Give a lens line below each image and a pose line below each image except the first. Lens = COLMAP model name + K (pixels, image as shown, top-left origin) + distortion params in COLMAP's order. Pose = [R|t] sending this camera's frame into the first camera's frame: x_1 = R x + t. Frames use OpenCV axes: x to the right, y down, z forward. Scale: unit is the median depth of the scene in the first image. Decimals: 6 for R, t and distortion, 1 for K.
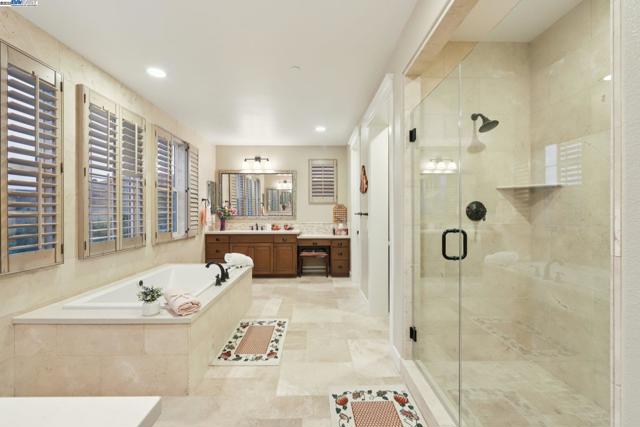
lens RADIAL K [[259.8, 0, 316.3], [0, 259.8, 213.6], [0, 0, 1]] dist [-0.010799, 0.002535]
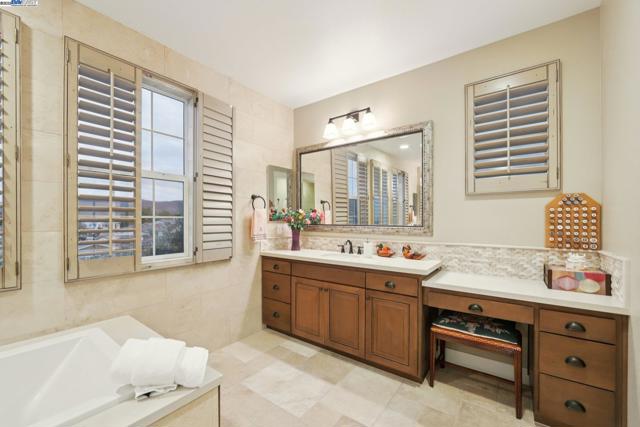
lens RADIAL K [[259.8, 0, 324.6], [0, 259.8, 221.0], [0, 0, 1]] dist [-0.010799, 0.002535]
pose [[0.802017, 0.003734, -0.597290, 0.038457], [-0.005730, 0.999983, -0.001443, 0.000637], [0.597274, 0.004580, 0.802024, 0.606255]]
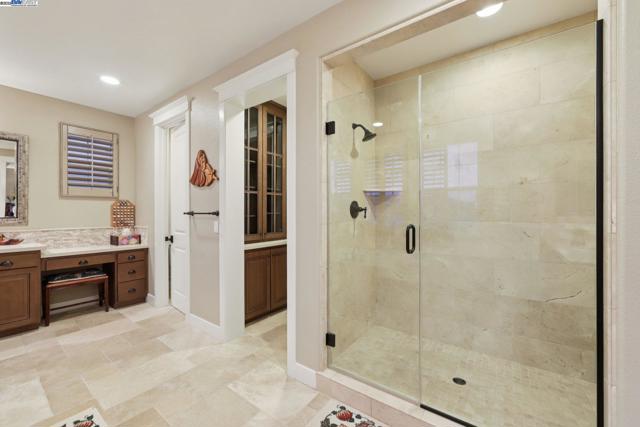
lens RADIAL K [[259.8, 0, 324.2], [0, 259.8, 212.5], [0, 0, 1]] dist [-0.010799, 0.002535]
pose [[0.593990, 0.002023, 0.804470, -0.157506], [0.005049, 0.999968, -0.006242, 0.003970], [-0.804456, 0.007770, 0.593961, 0.182068]]
